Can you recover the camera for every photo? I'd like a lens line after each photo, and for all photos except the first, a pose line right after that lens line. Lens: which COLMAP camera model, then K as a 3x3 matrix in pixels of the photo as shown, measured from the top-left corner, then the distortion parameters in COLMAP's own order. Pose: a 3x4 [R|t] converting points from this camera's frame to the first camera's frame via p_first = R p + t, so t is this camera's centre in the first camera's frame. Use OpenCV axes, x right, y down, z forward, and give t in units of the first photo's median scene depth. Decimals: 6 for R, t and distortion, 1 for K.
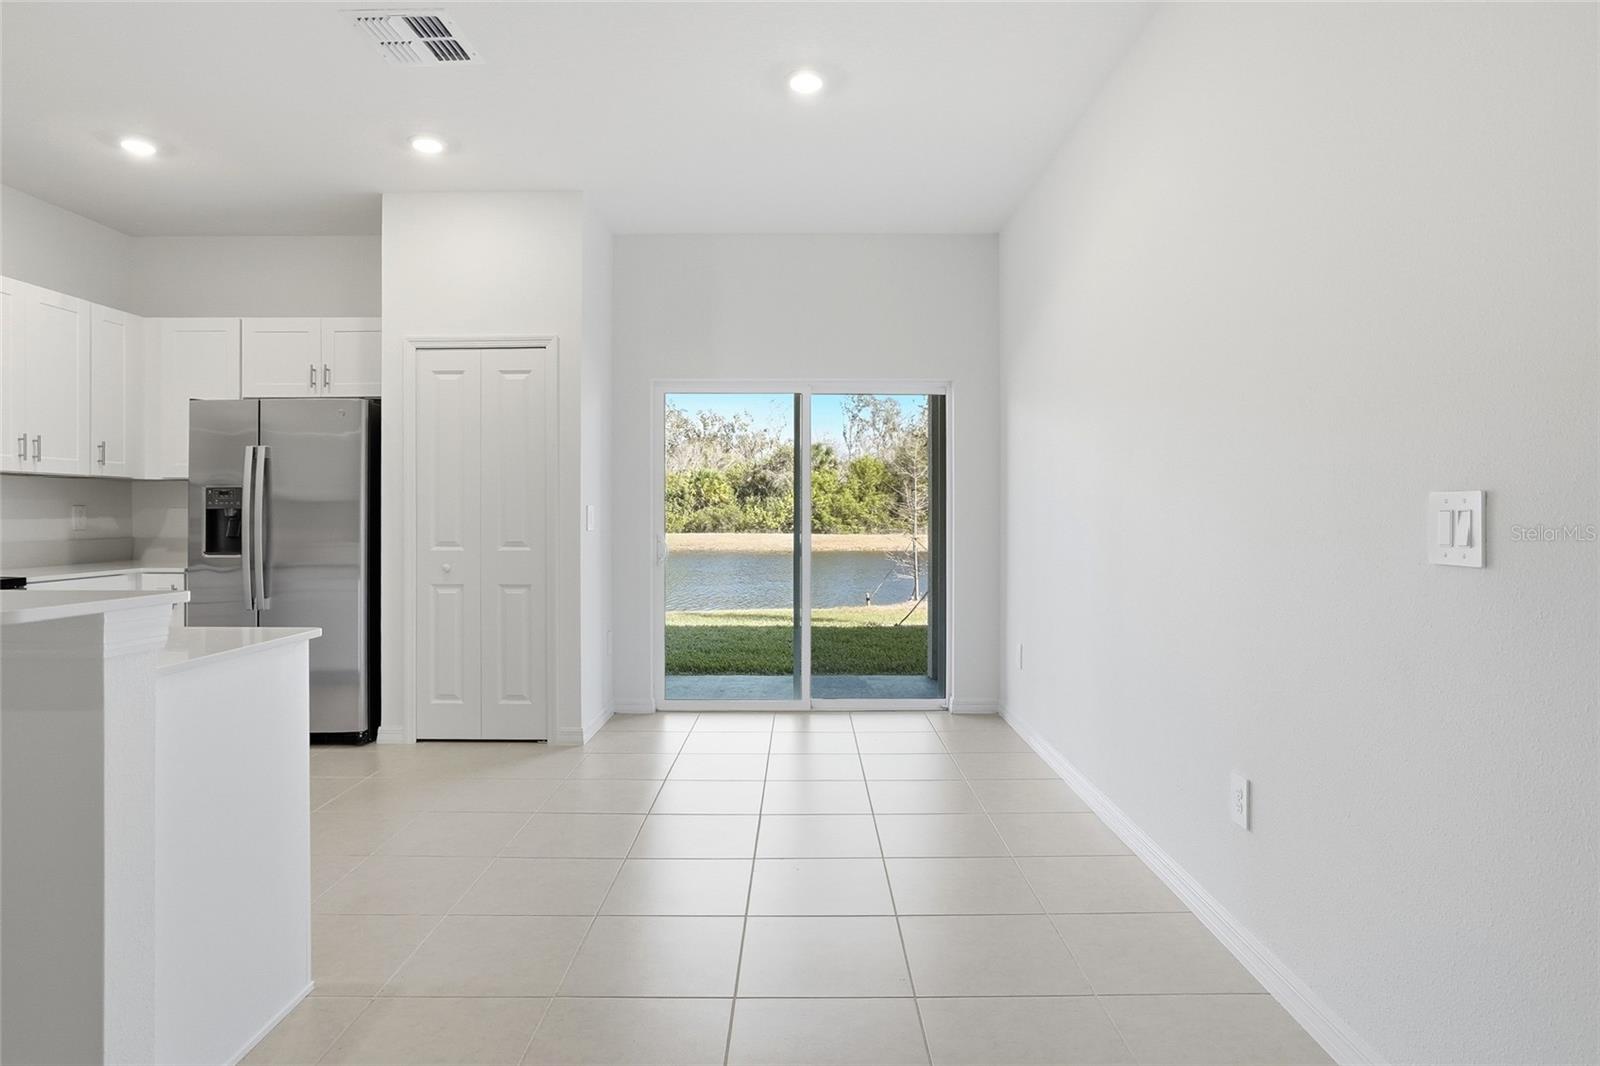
lens RADIAL K [[889.6, 0, 794.6], [0, 889.6, 513.1], [0, 0, 1]] dist [-0.026398, 0.016107]
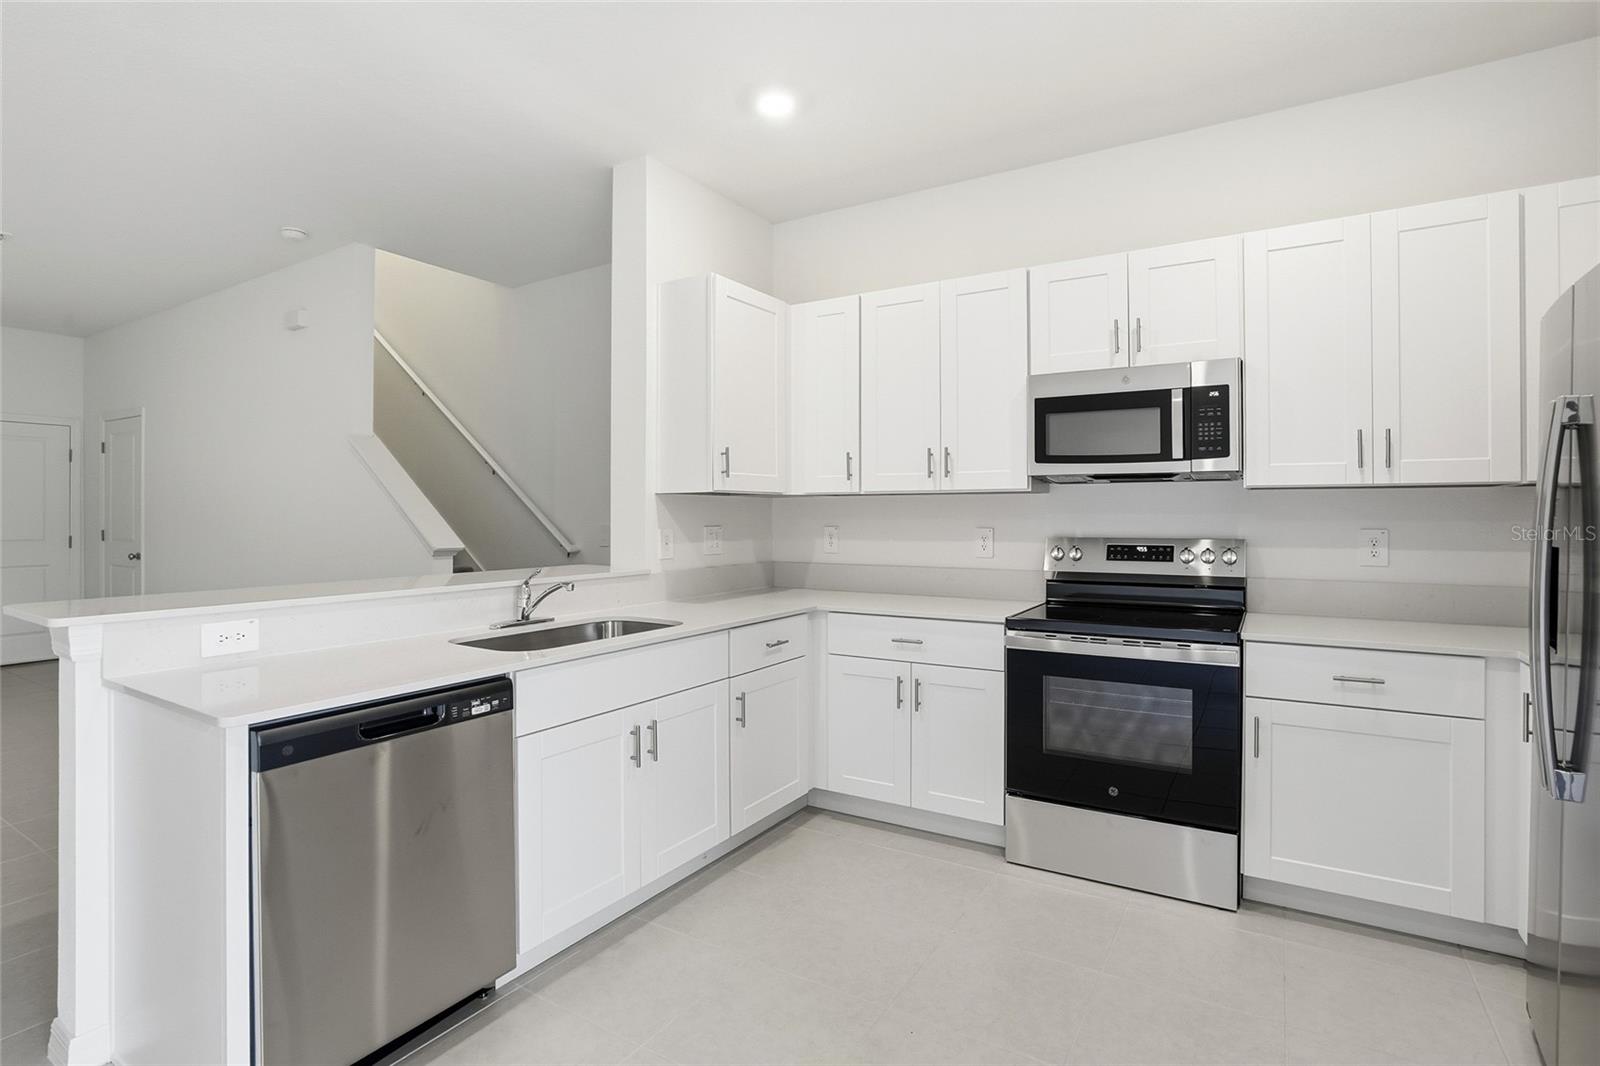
lens RADIAL K [[765.9, 0, 809.7], [0, 765.9, 514.5], [0, 0, 1]] dist [-0.039707, 0.011751]
pose [[-0.504796, -0.005958, -0.863218, -0.124206], [-0.004744, 0.999980, -0.004128, -0.015791], [0.863226, 0.002011, -0.504814, 0.822286]]
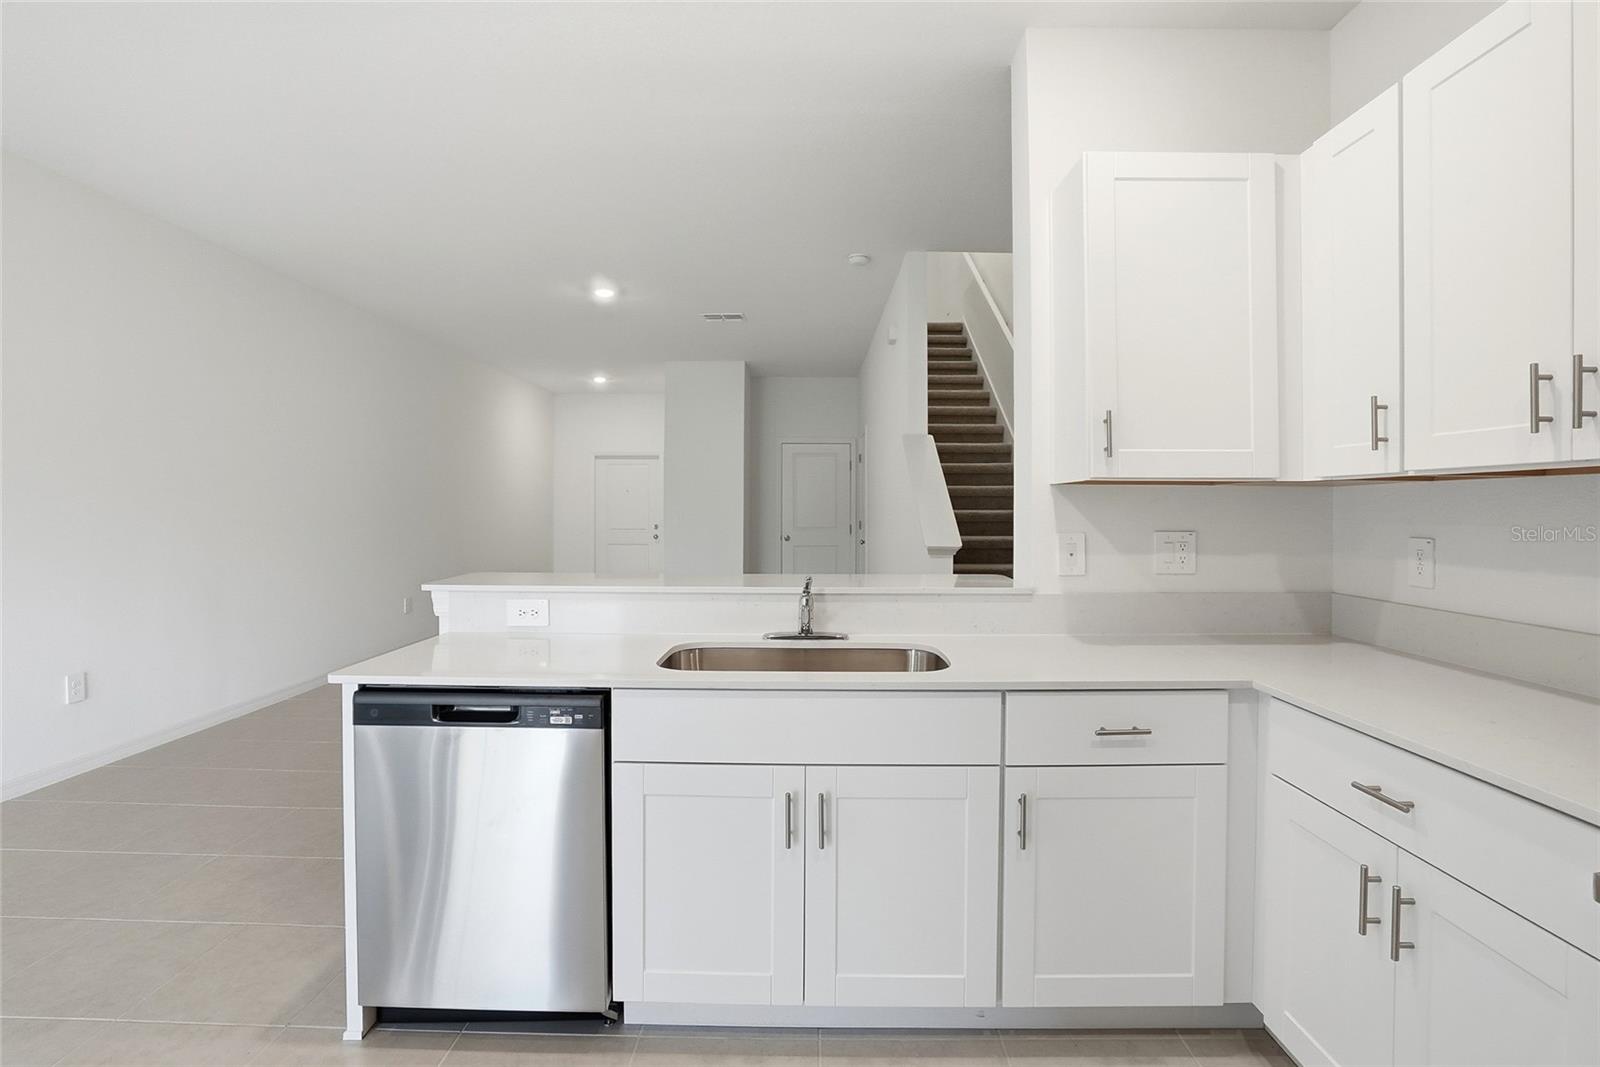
lens RADIAL K [[765.9, 0, 805.6], [0, 765.9, 510.6], [0, 0, 1]] dist [-0.039707, 0.011751]
pose [[-0.999831, -0.008983, -0.016040, -0.490150], [-0.009079, 0.999941, 0.005905, -0.021446], [0.015986, 0.006049, -0.999854, 0.850901]]
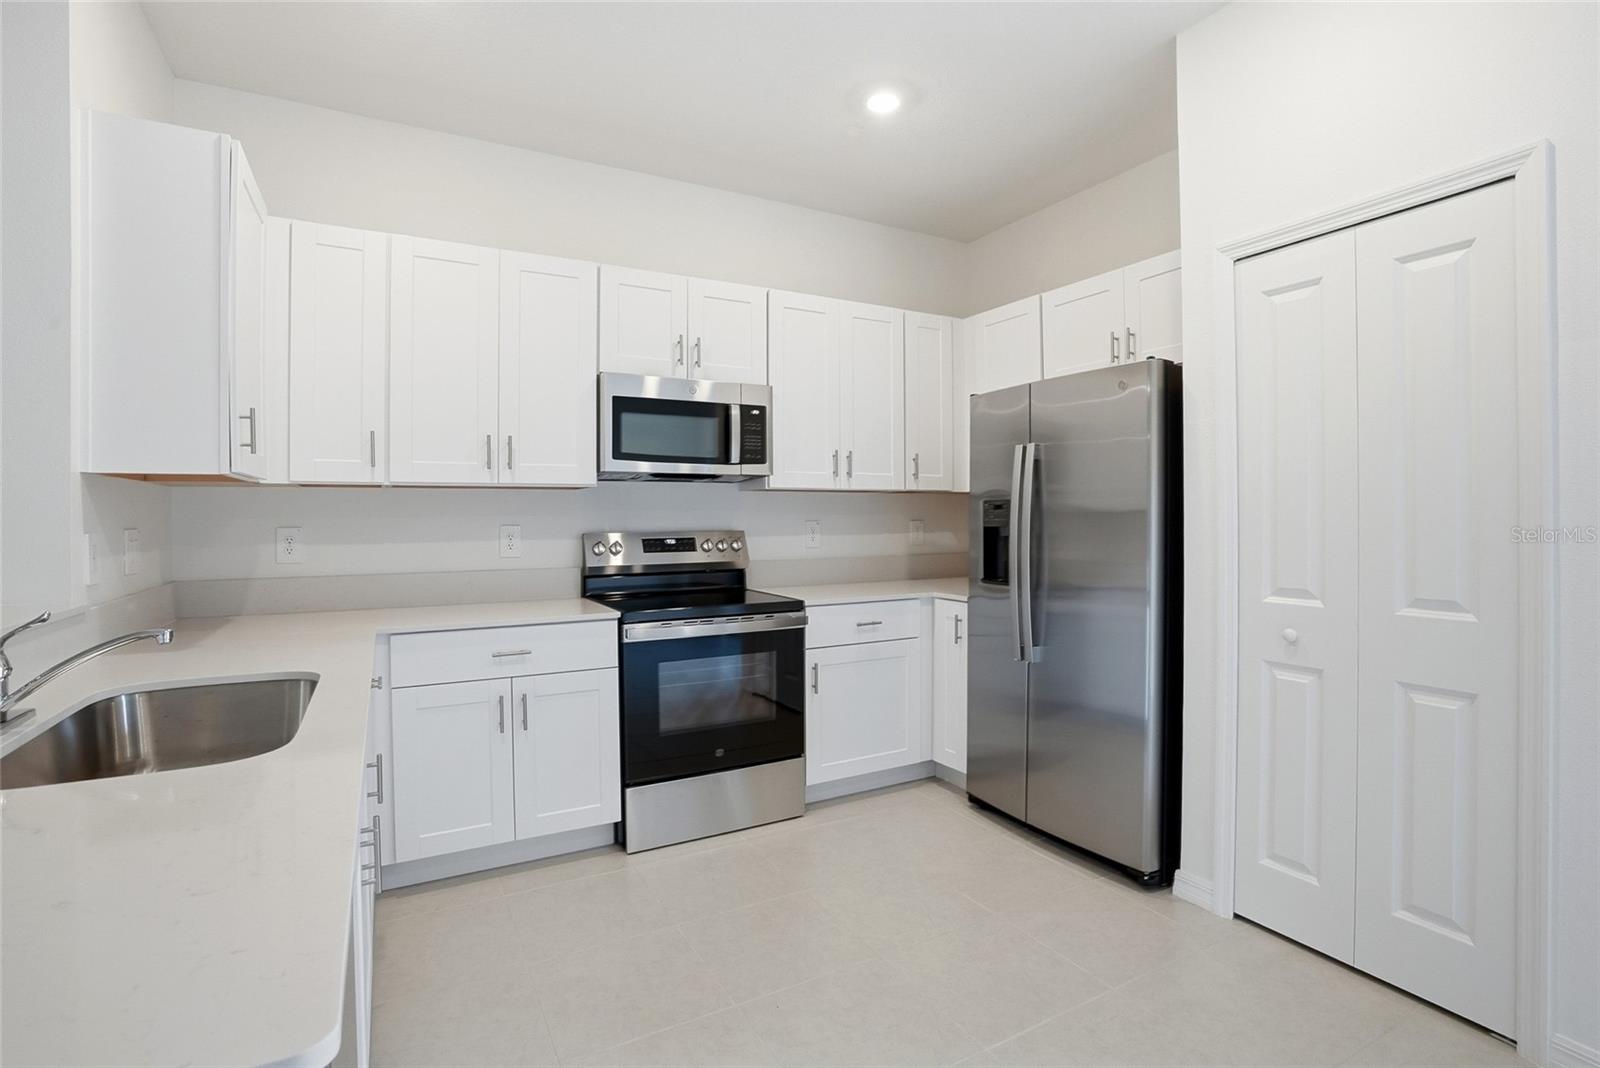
lens RADIAL K [[765.9, 0, 803.4], [0, 765.9, 517.7], [0, 0, 1]] dist [-0.039707, 0.011751]
pose [[0.492050, 0.000831, -0.870566, -0.125307], [0.001385, 0.999998, 0.001737, -0.013996], [0.870566, -0.002061, 0.492048, 0.483976]]
